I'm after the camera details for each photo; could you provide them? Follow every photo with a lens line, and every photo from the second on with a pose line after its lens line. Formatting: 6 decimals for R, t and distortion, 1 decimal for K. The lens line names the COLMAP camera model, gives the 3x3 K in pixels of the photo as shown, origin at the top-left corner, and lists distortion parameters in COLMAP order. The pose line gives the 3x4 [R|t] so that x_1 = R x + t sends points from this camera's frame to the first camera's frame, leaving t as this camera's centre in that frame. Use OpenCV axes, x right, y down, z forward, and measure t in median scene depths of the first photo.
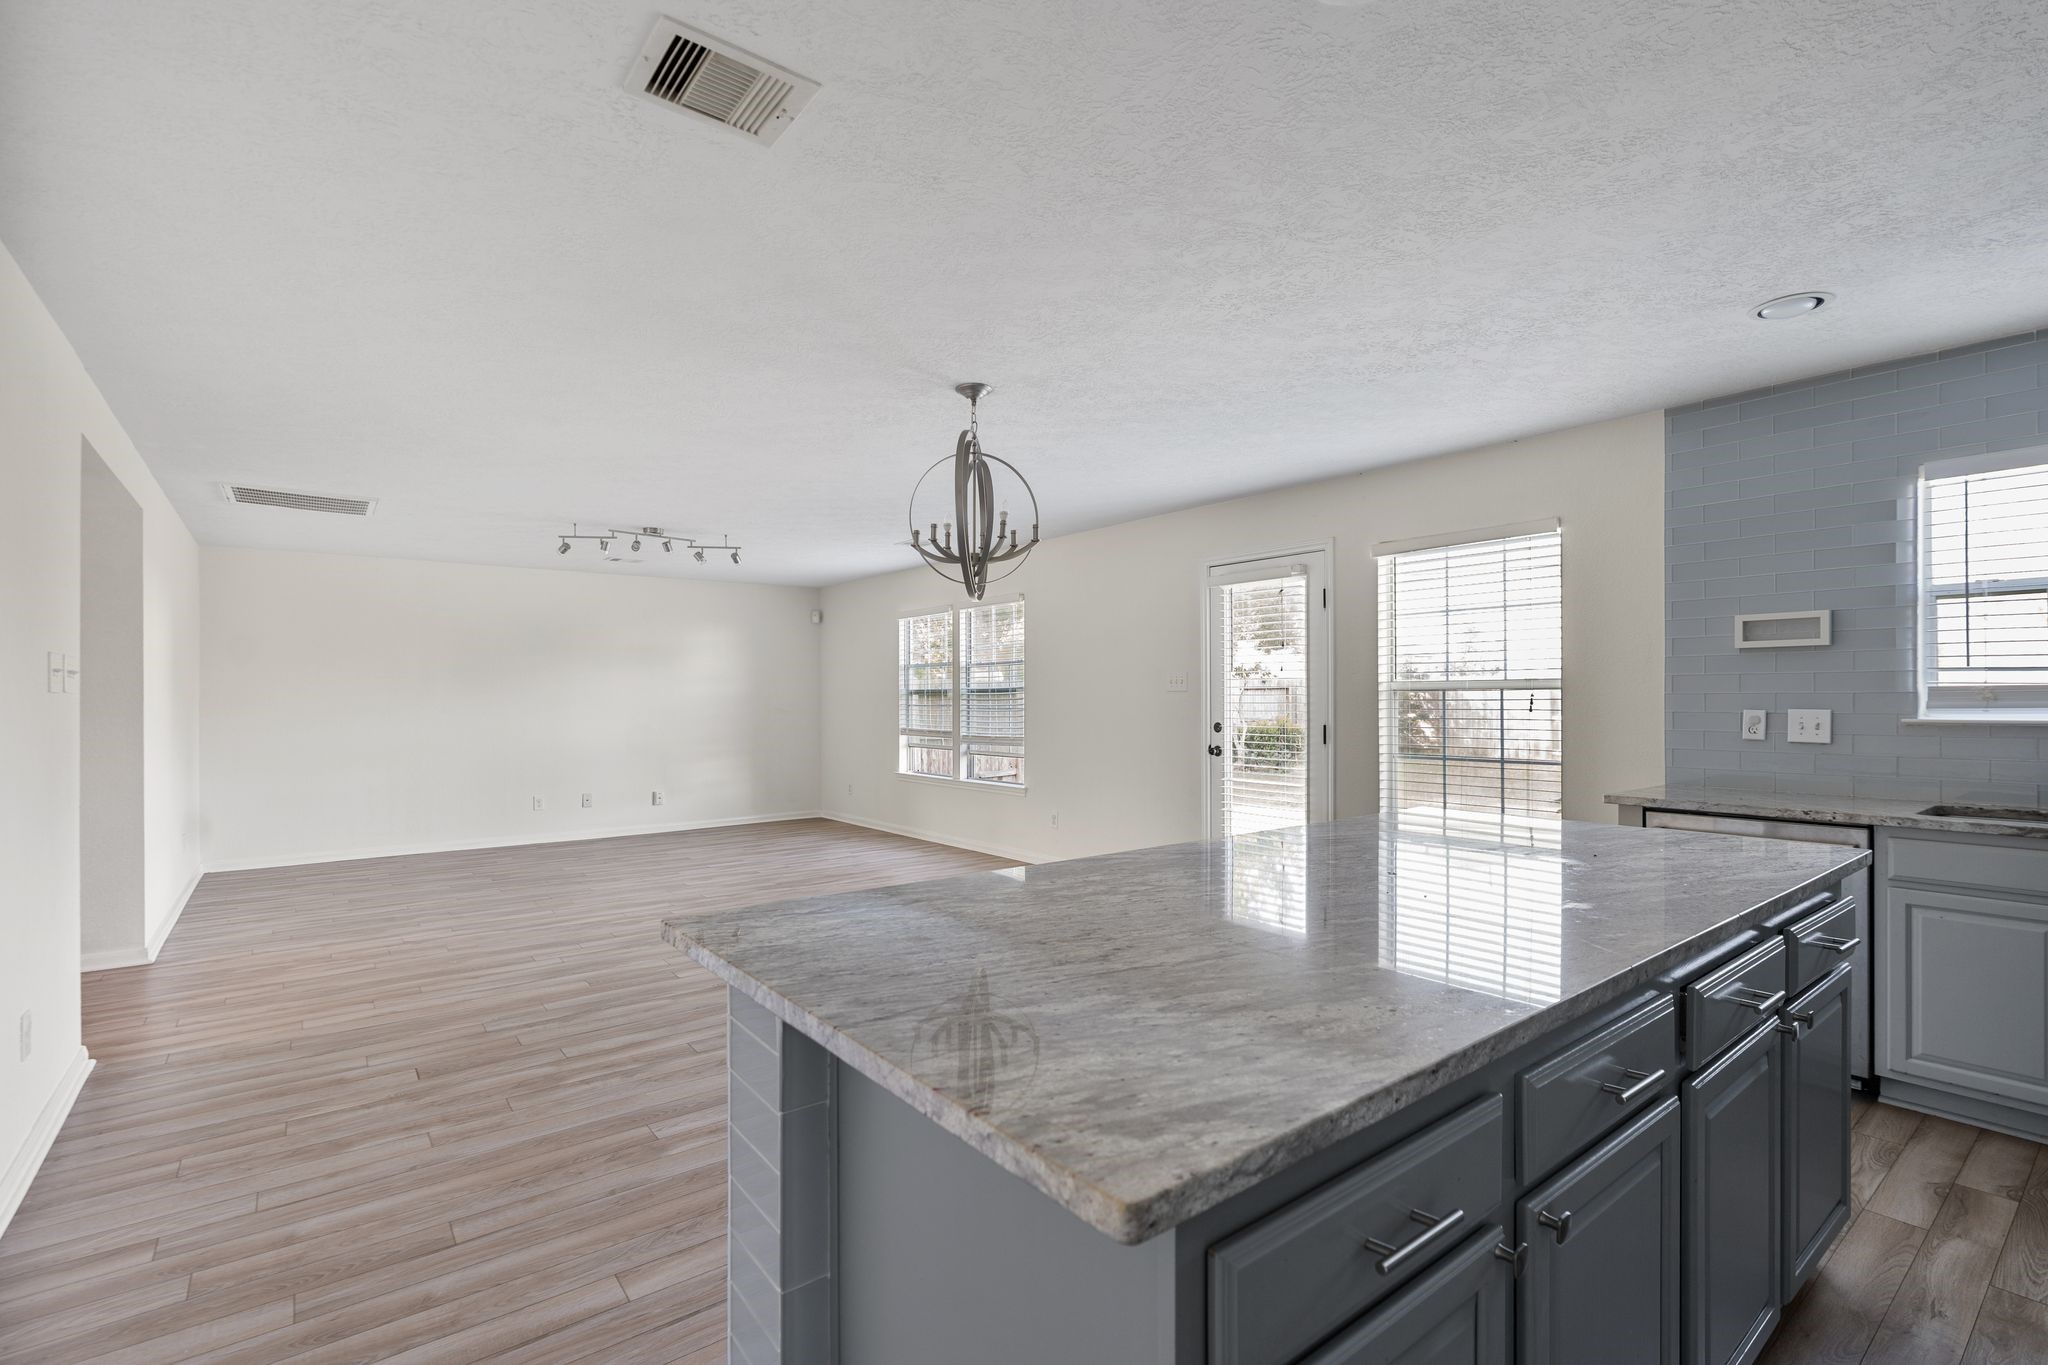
lens RADIAL K [[930.9, 0, 1011.0], [0, 930.9, 696.9], [0, 0, 1]] dist [-0.012382, 0.004498]
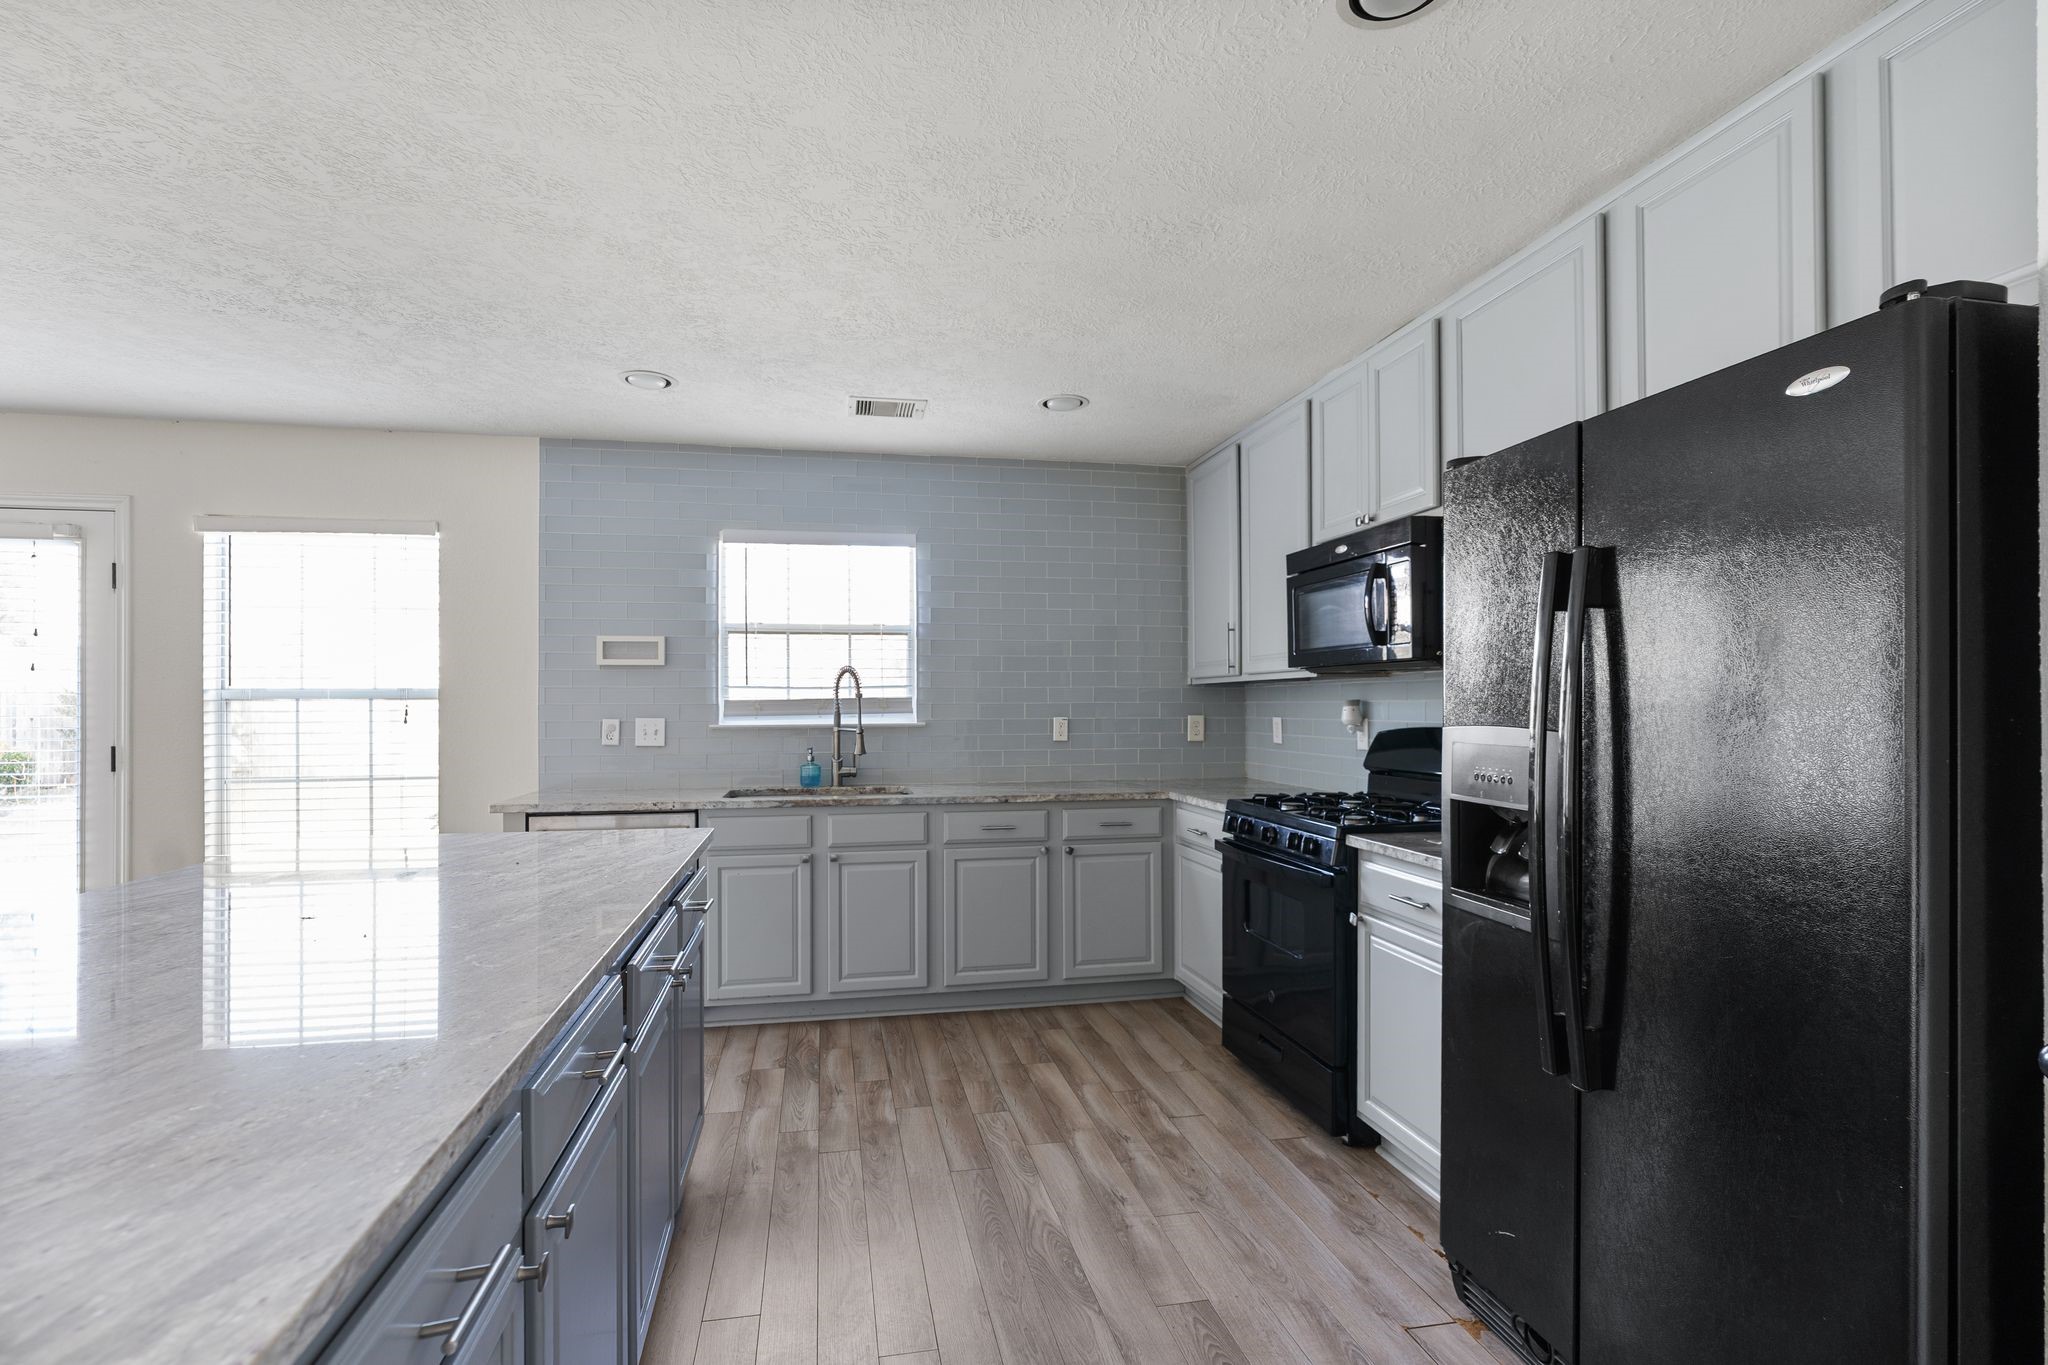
lens RADIAL K [[965.4, 0, 1012.5], [0, 965.4, 699.9], [0, 0, 1]] dist [-0.009895, 0.004795]
pose [[0.445494, 0.007165, 0.895256, -0.040578], [0.000498, 0.999966, -0.008251, 0.000083], [-0.895285, 0.004122, 0.445476, 0.020428]]
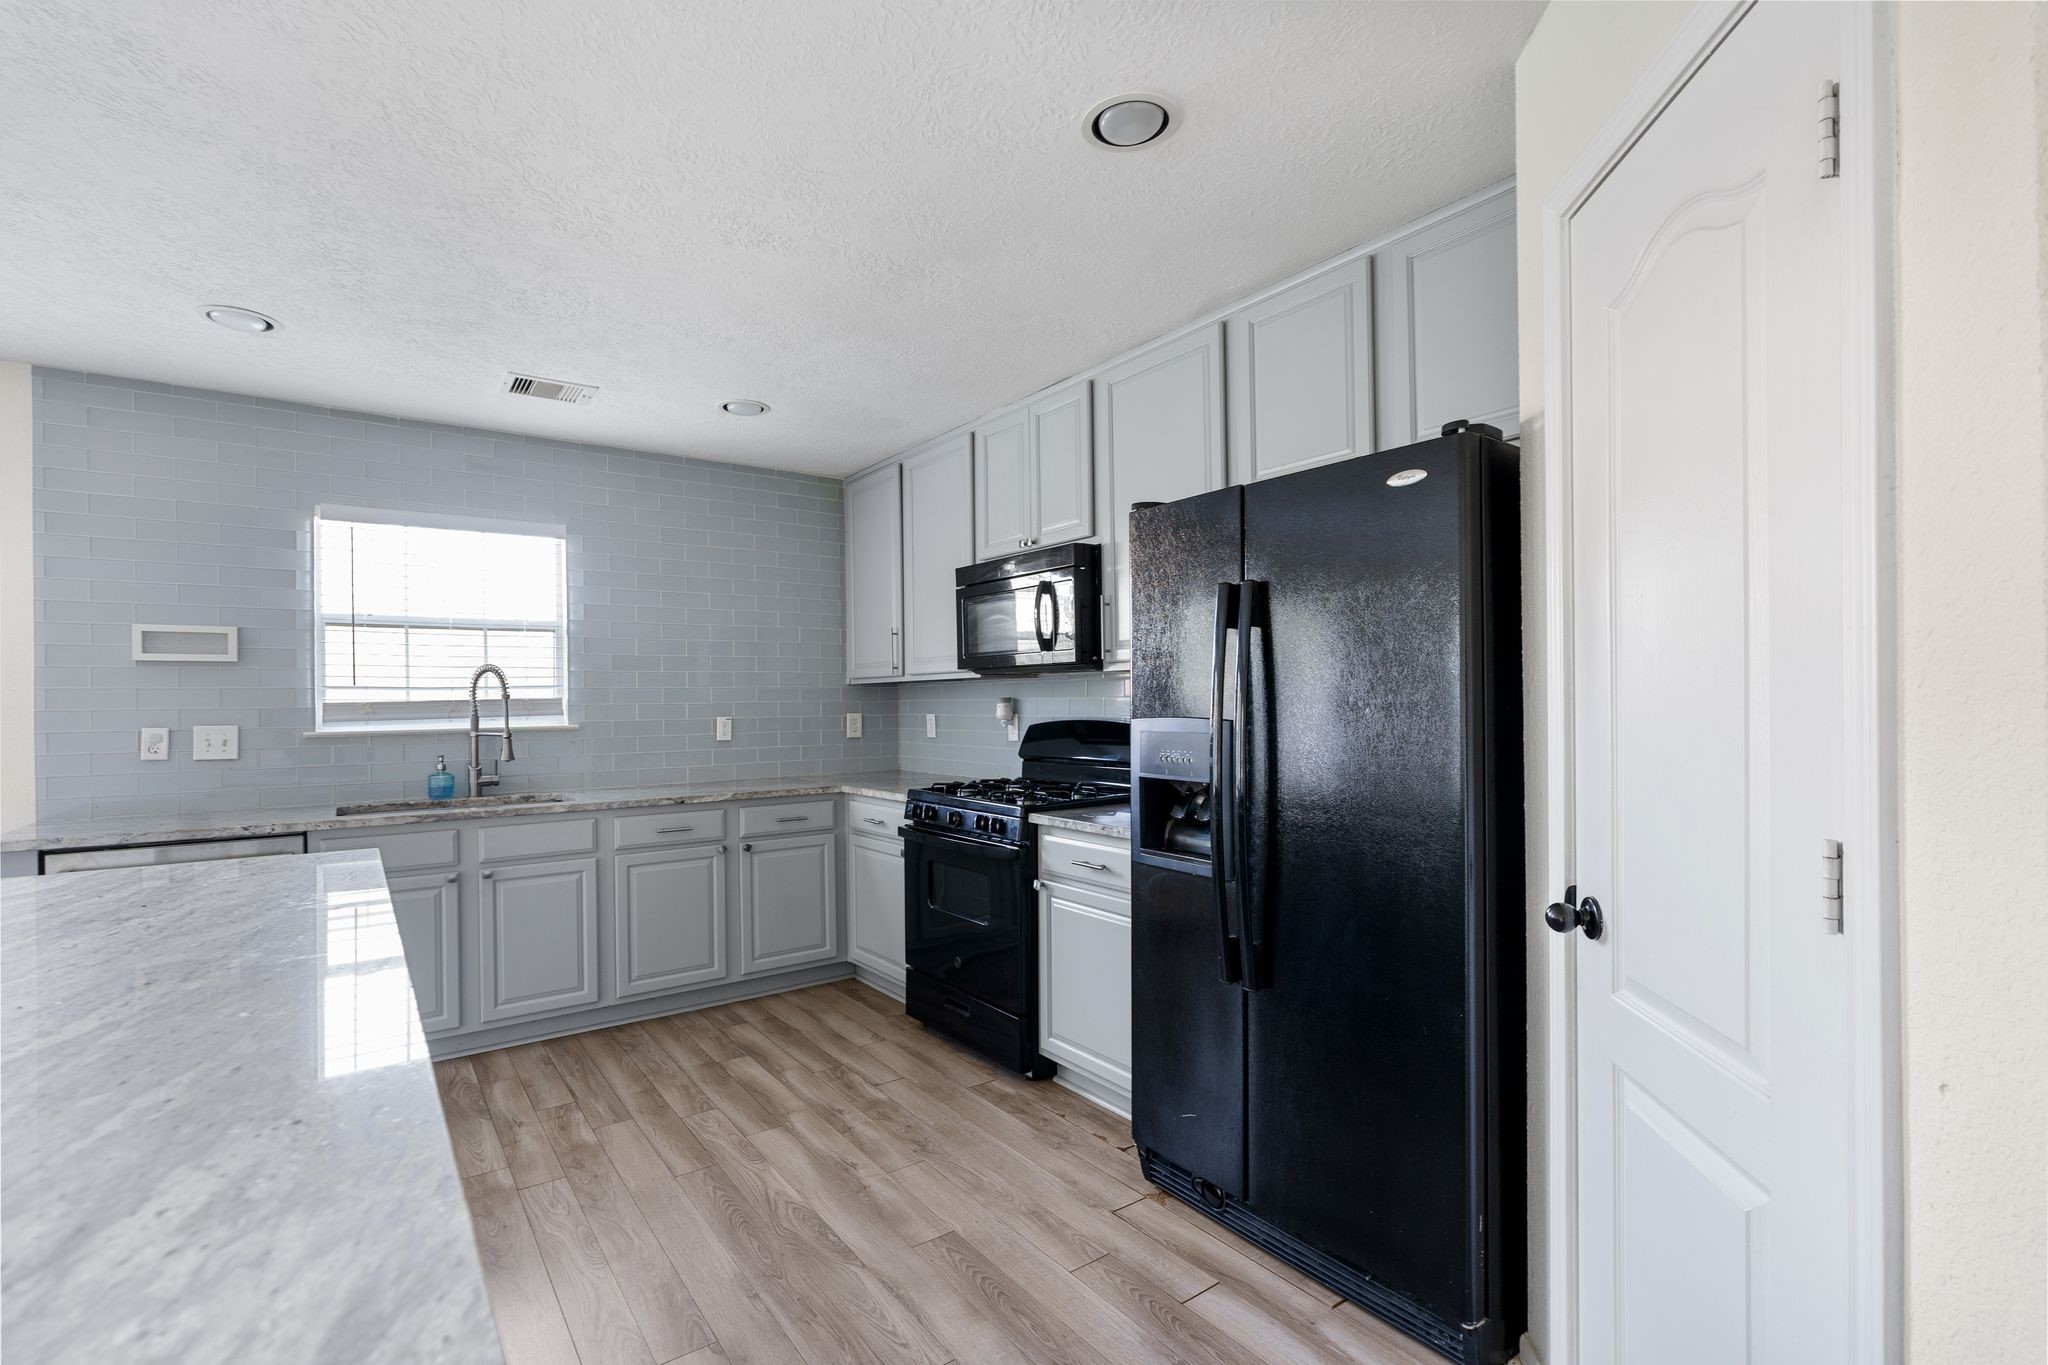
lens RADIAL K [[930.9, 0, 1022.5], [0, 930.9, 698.3], [0, 0, 1]] dist [-0.012382, 0.004498]
pose [[0.021545, 0.005814, 0.999751, -0.093084], [0.011004, 0.999921, -0.006052, -0.000378], [-0.999707, 0.011132, 0.021479, 0.103670]]
